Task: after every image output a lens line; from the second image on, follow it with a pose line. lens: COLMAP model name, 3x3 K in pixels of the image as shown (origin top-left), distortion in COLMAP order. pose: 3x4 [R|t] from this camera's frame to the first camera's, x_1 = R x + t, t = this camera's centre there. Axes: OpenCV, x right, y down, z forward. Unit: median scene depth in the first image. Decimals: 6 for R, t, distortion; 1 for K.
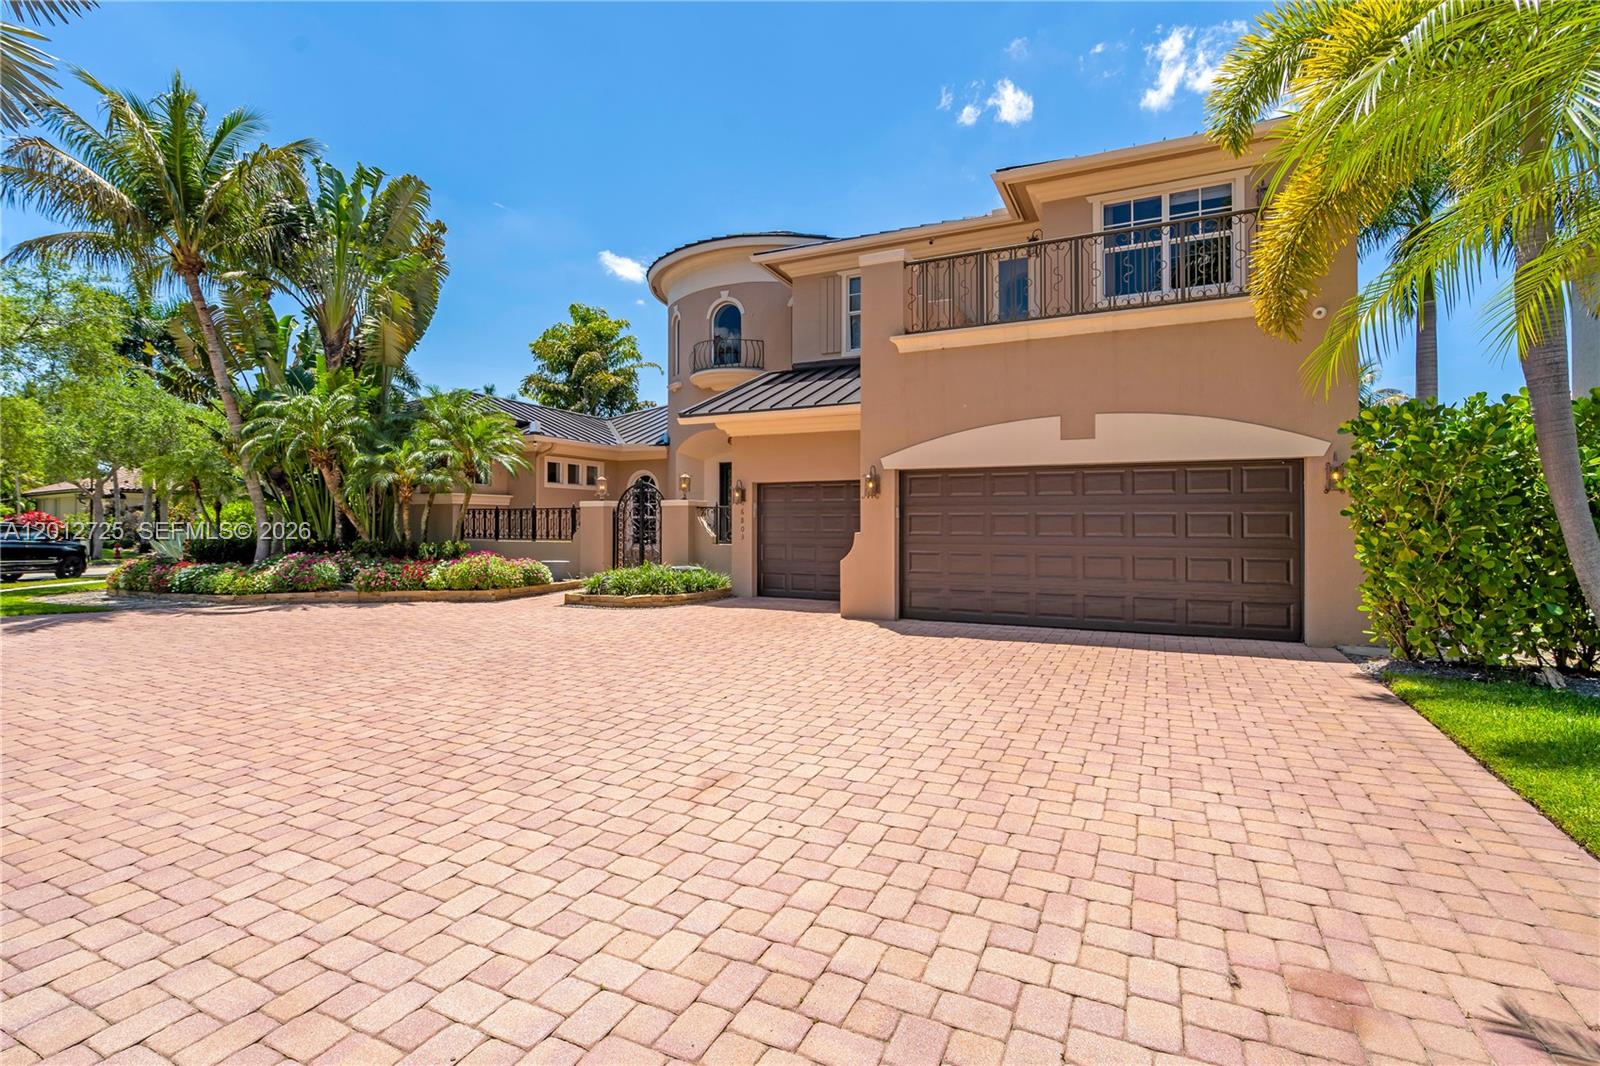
lens RADIAL K [[758.7, 0, 770.6], [0, 758.7, 510.2], [0, 0, 1]] dist [0.002343, -0.000025]
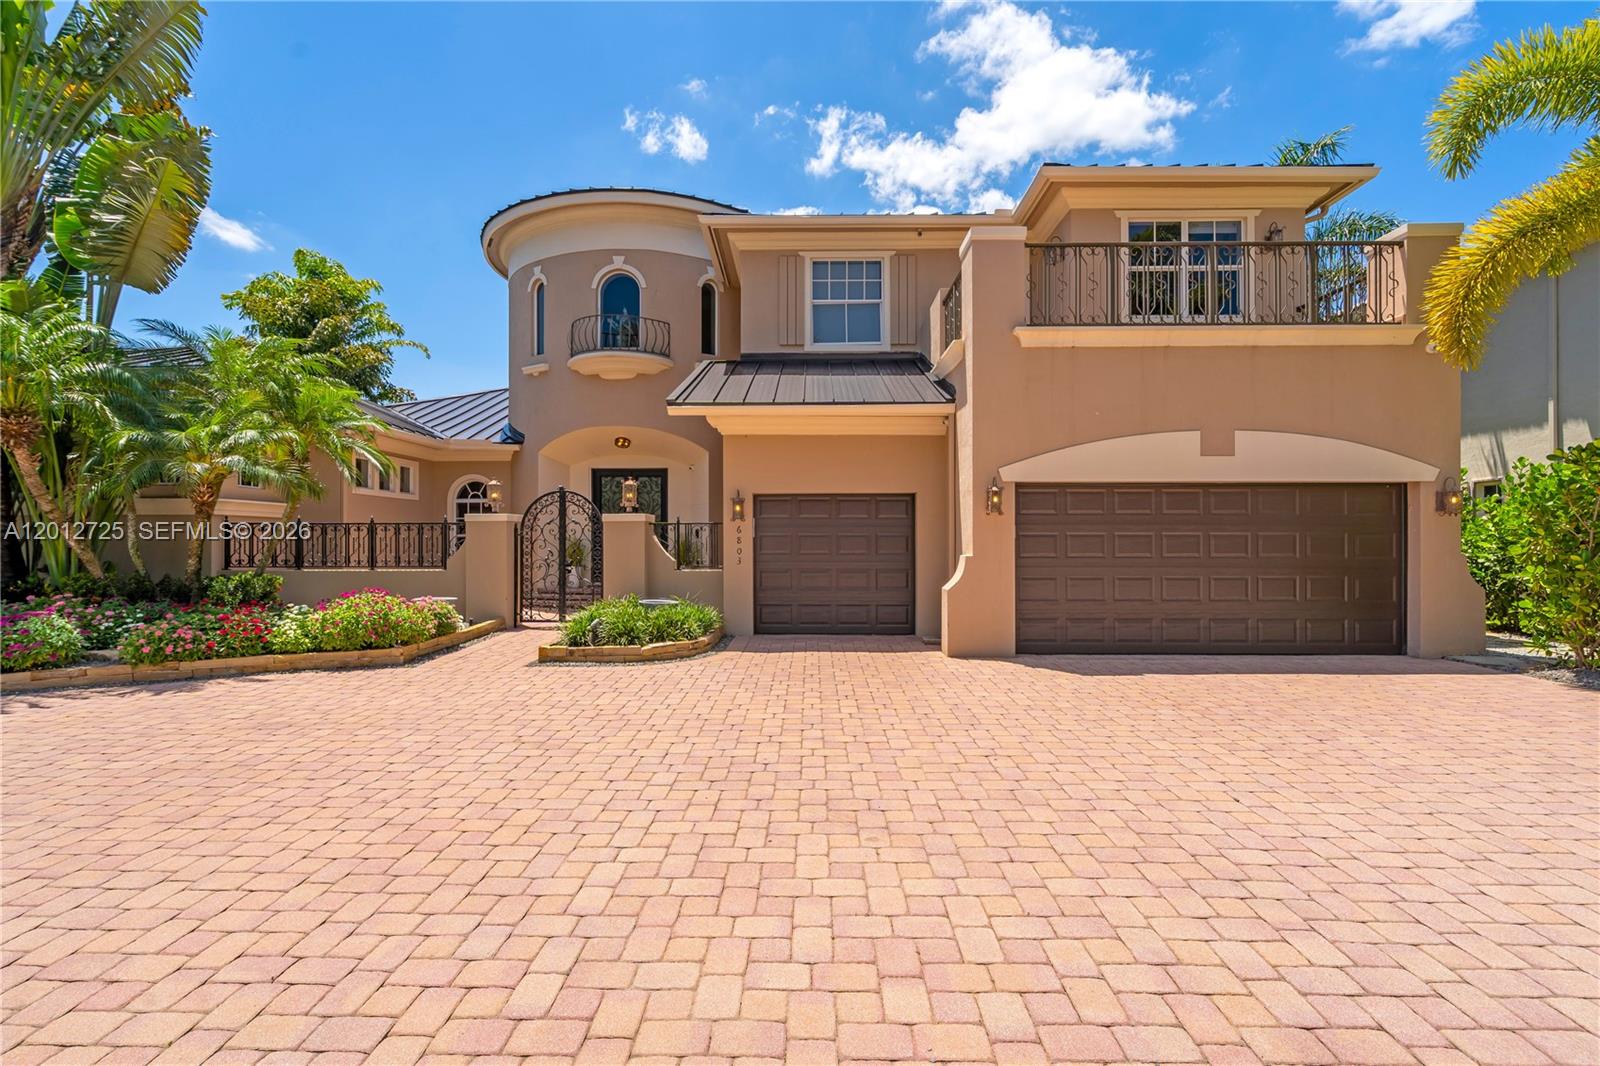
lens RADIAL K [[753.8, 0, 793.2], [0, 753.8, 533.7], [0, 0, 1]] dist [0.004254, -0.000016]
pose [[0.898691, 0.005739, 0.438546, -0.332551], [-0.007587, 0.999968, 0.002461, 0.004119], [-0.438517, -0.005539, 0.898706, 0.266068]]
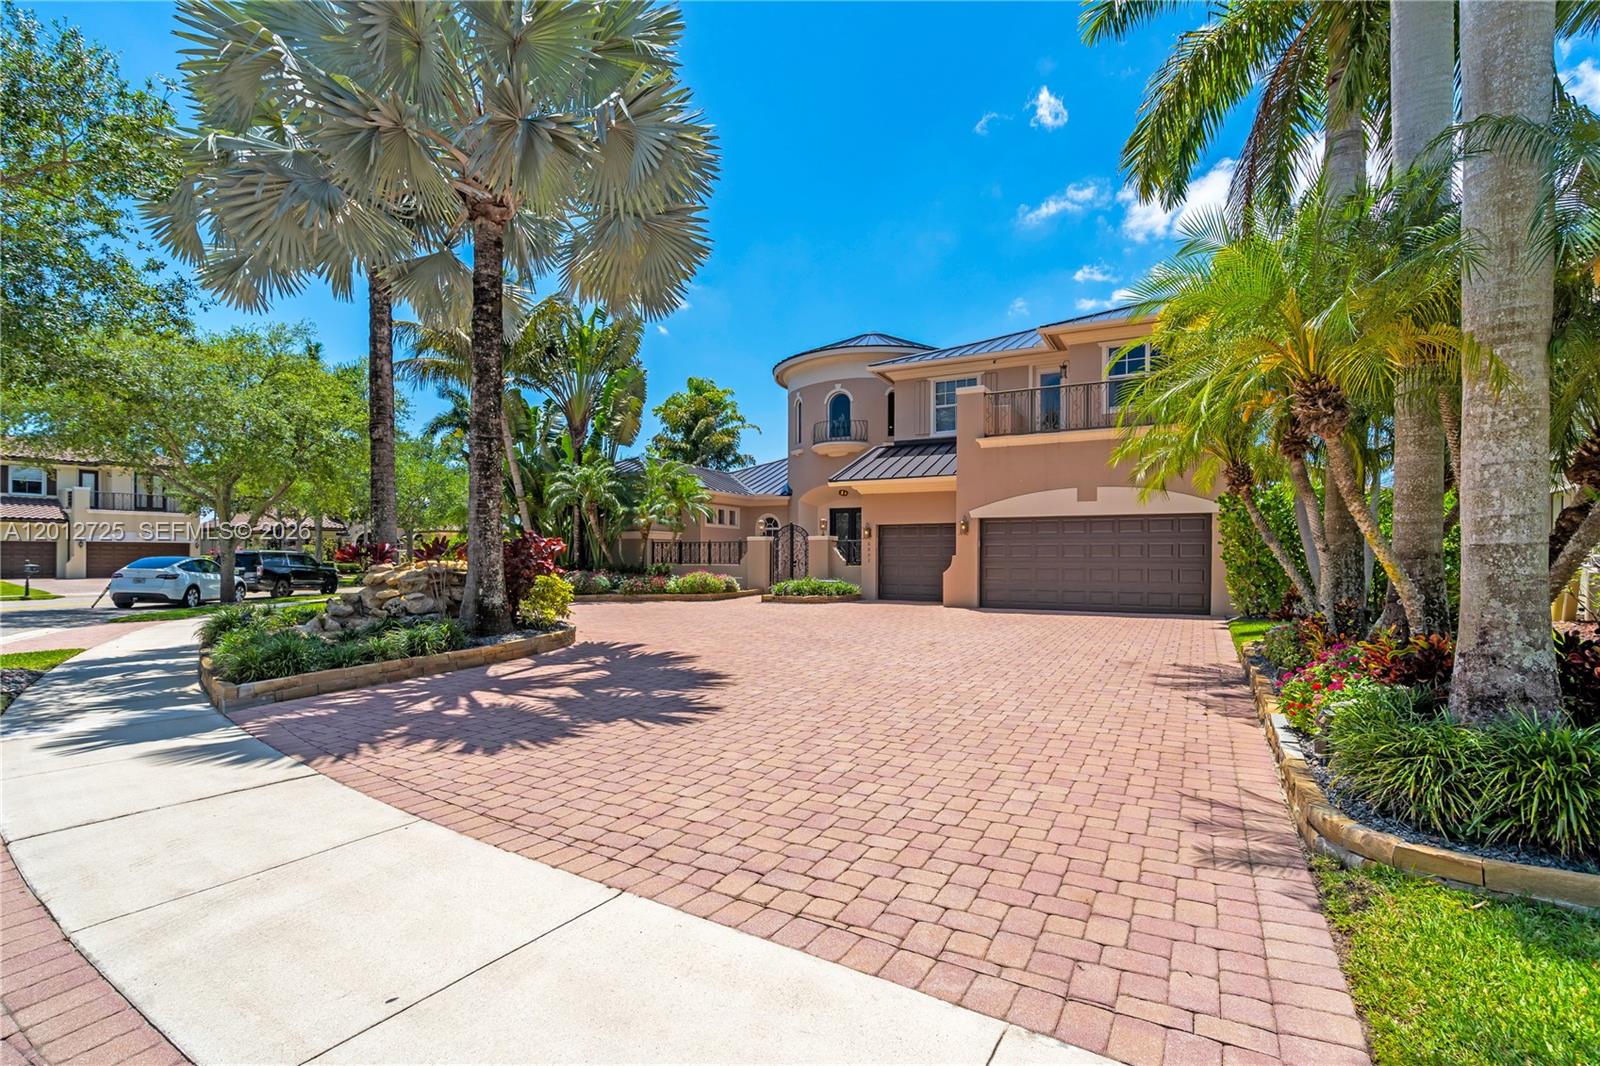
lens RADIAL K [[764.2, 0, 772.0], [0, 764.2, 552.0], [0, 0, 1]] dist [-0.000198, 0.000039]
pose [[0.999122, 0.002681, -0.041809, -0.166120], [-0.002403, 0.999975, 0.006711, 0.008397], [0.041826, -0.006604, 0.999103, -0.532181]]
